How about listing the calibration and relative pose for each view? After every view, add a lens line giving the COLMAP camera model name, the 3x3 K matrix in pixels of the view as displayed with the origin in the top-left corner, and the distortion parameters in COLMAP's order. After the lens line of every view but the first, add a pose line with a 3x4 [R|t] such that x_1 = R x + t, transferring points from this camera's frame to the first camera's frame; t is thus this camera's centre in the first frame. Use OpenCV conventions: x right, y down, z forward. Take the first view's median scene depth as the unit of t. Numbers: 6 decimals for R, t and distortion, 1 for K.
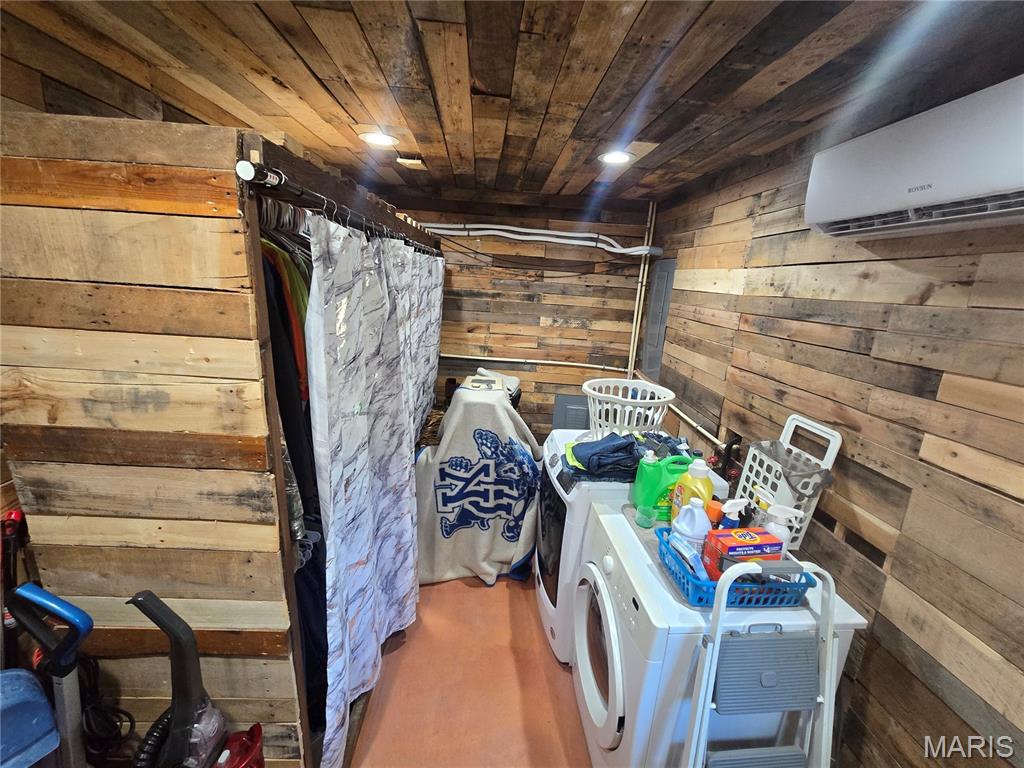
lens RADIAL K [[420.2, 0, 514.6], [0, 420.2, 381.2], [0, 0, 1]] dist [0.002672, -0.002087]
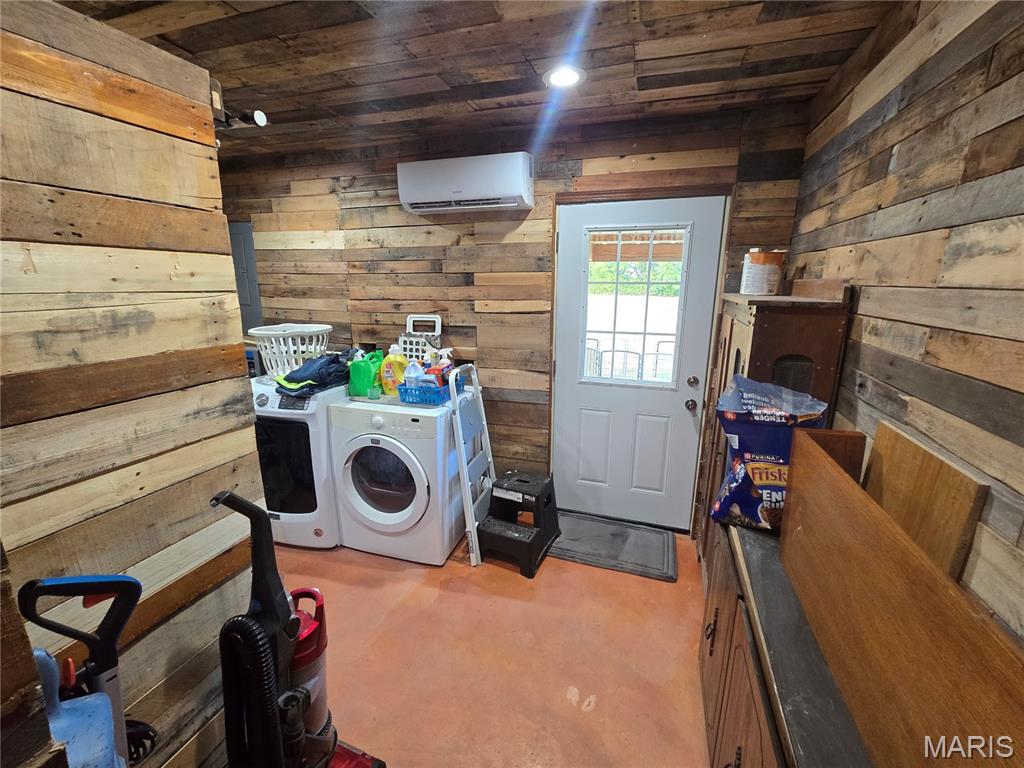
lens RADIAL K [[420.2, 0, 514.6], [0, 420.2, 381.7], [0, 0, 1]] dist [0.002672, -0.002087]
pose [[0.376493, -0.271807, 0.885649, -1.089777], [0.233795, 0.952925, 0.193067, 0.147726], [-0.896434, 0.134372, 0.422316, -0.119910]]
